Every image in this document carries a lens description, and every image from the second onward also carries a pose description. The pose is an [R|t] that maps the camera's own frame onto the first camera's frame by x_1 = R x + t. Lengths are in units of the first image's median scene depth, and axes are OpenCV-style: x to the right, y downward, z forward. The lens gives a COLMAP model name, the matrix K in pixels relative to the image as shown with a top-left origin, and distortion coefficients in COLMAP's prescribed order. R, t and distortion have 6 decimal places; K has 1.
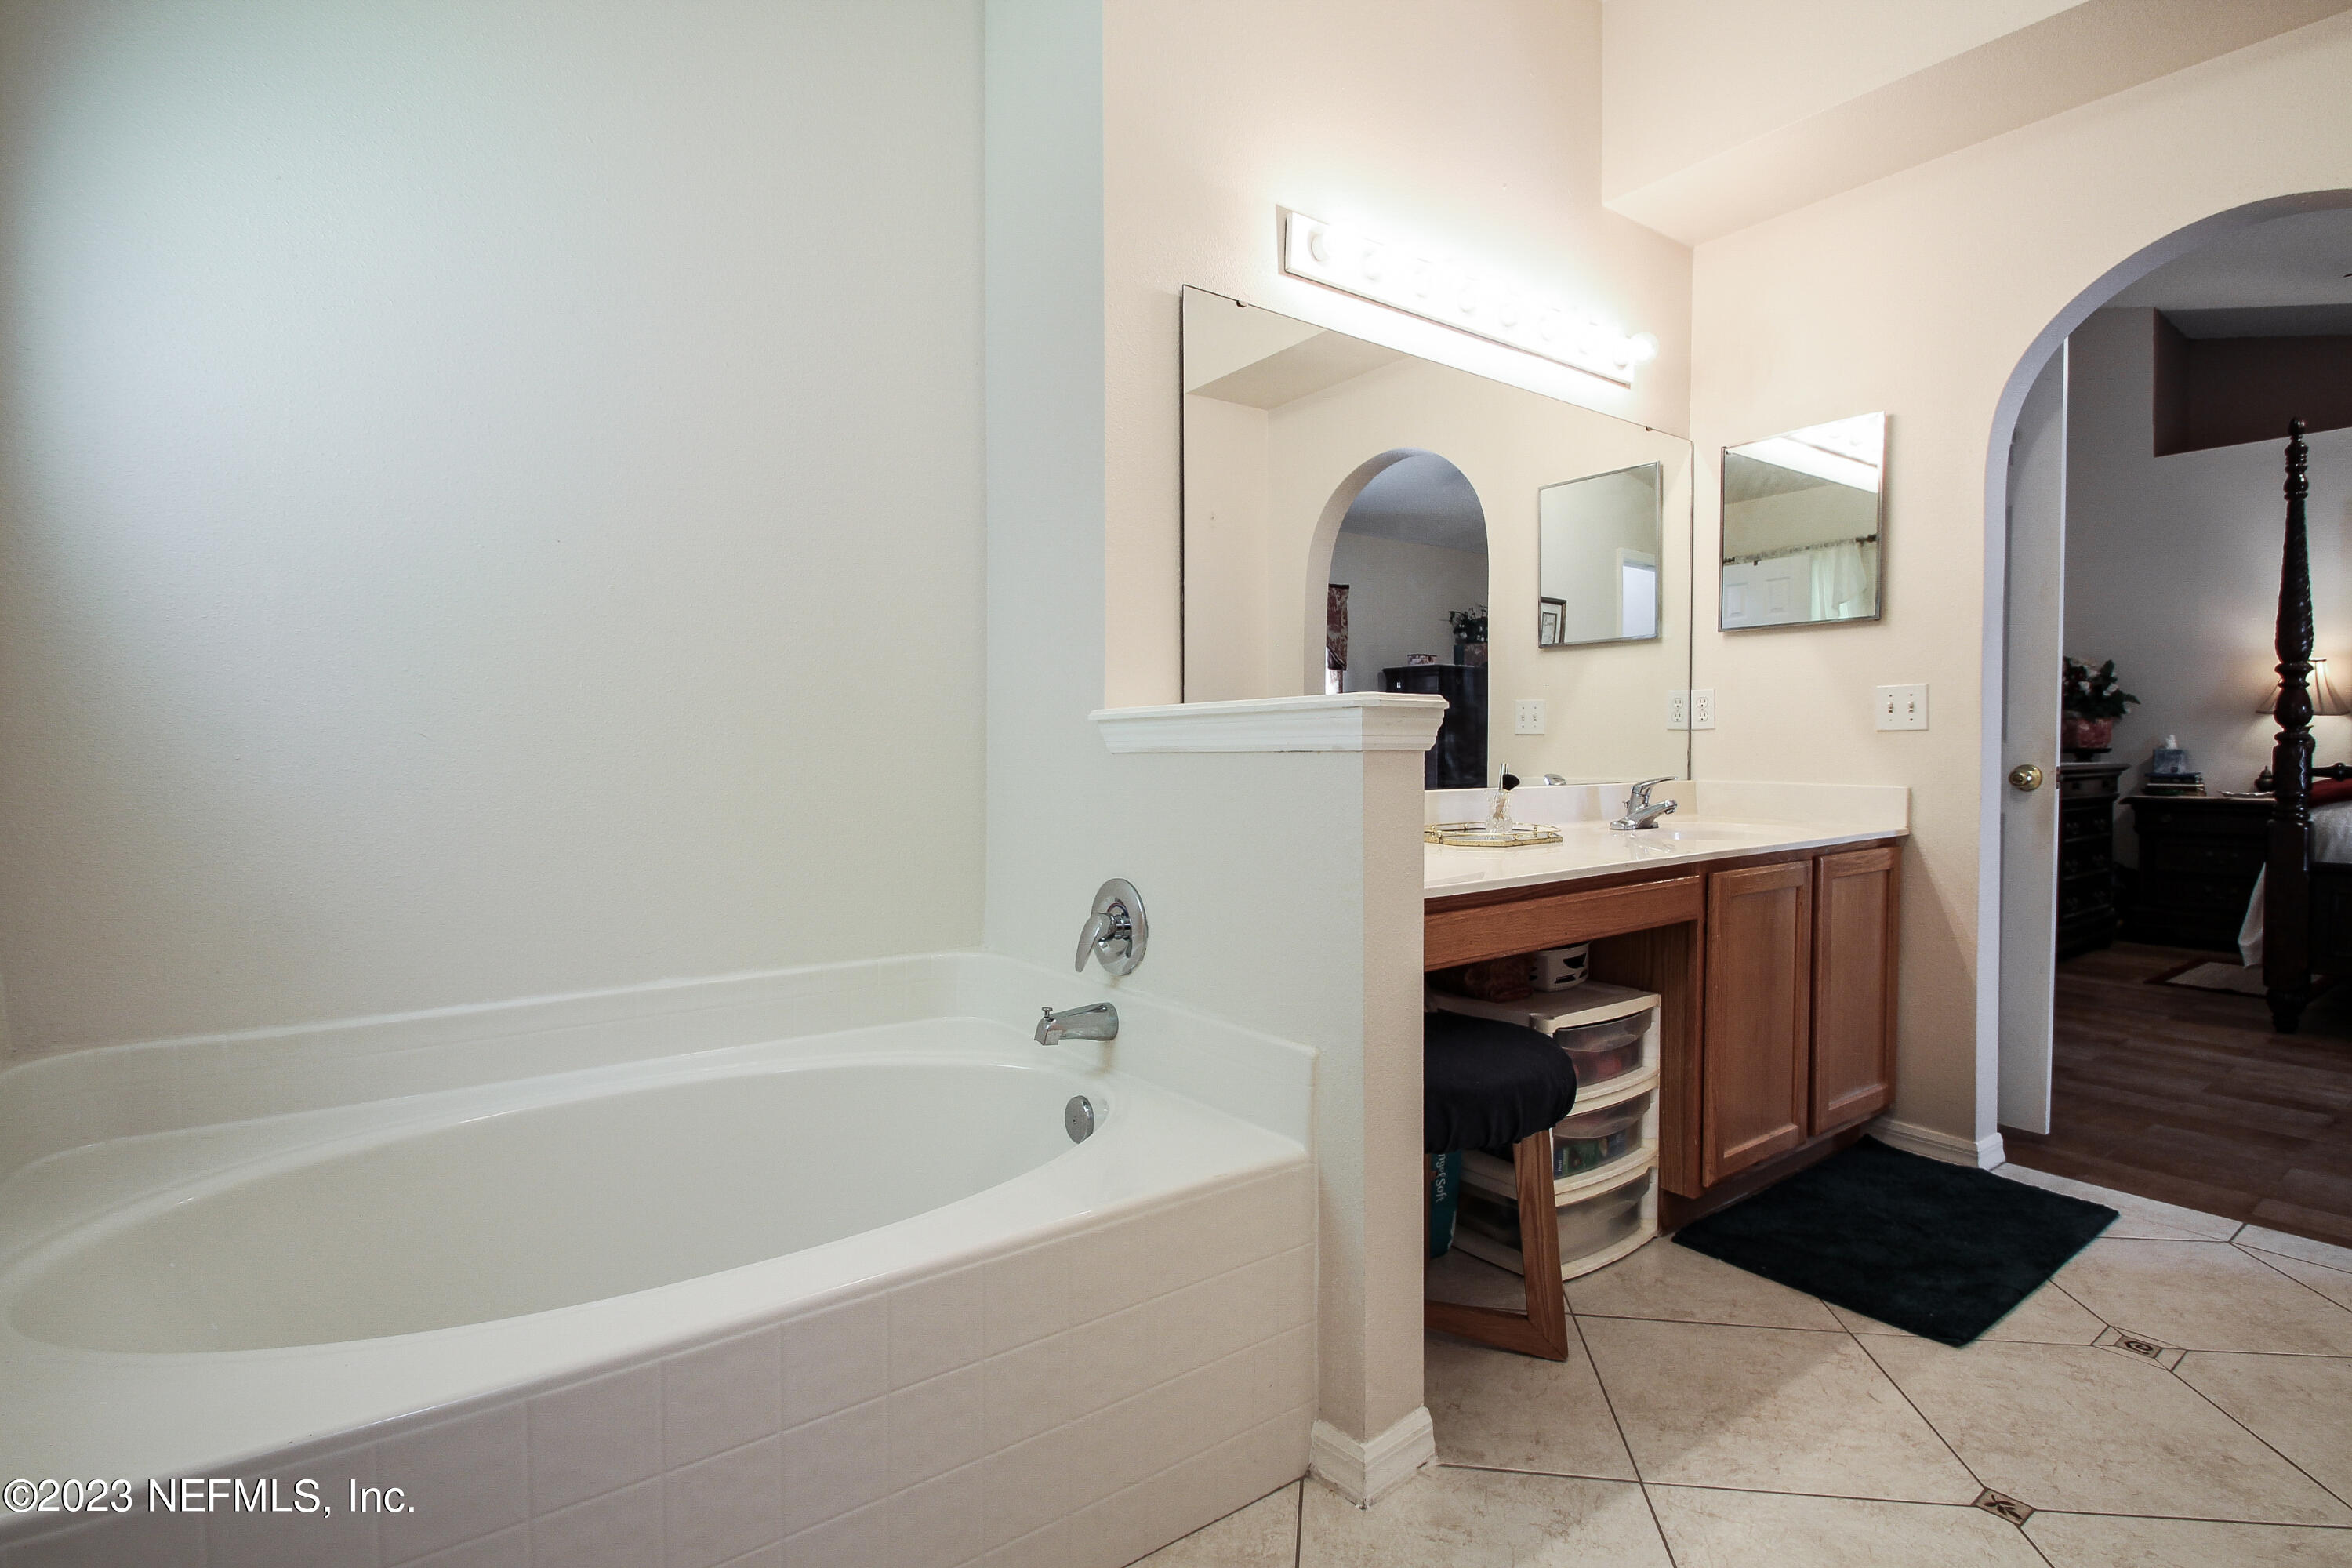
lens RADIAL K [[1106.8, 0, 1179.0], [0, 1106.8, 771.5], [0, 0, 1]] dist [-0.003503, -0.000442]
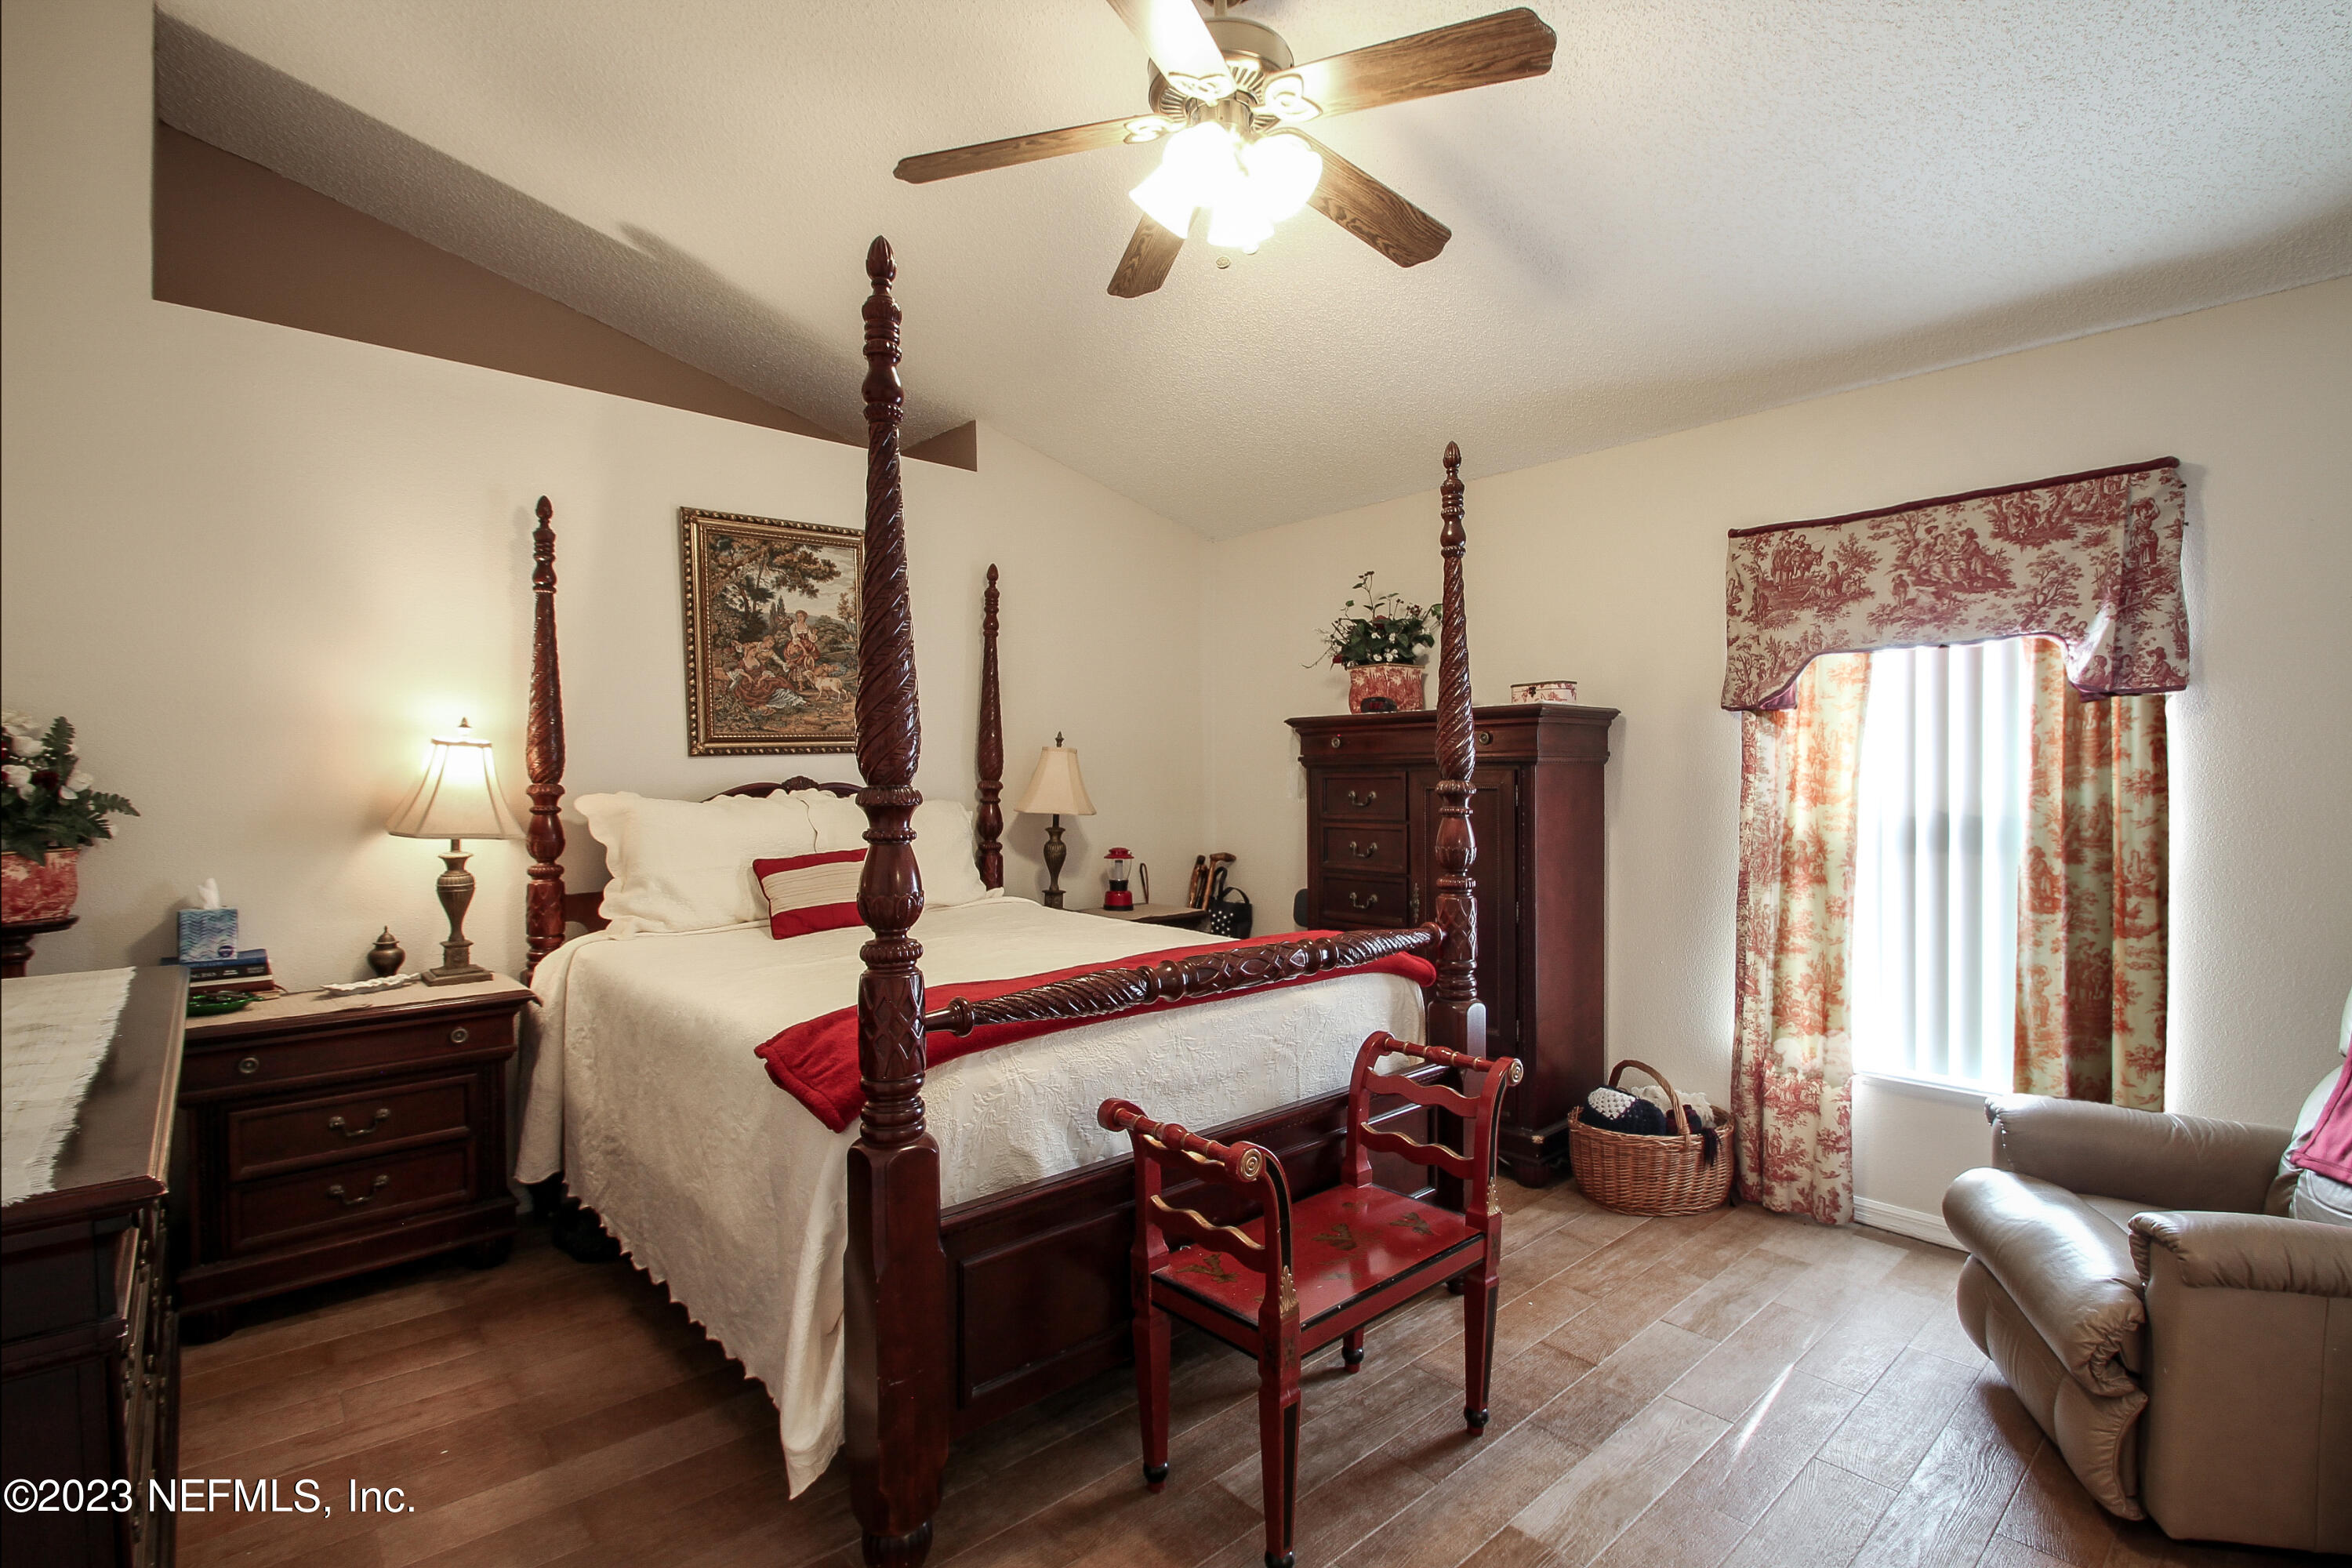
lens RADIAL K [[1106.8, 0, 1179.6], [0, 1106.8, 774.8], [0, 0, 1]] dist [-0.003503, -0.000442]
pose [[-0.098064, 0.003186, 0.995175, 0.367344], [0.030604, 0.999532, -0.000184, -0.066348], [-0.994709, 0.030439, -0.098115, 0.617450]]
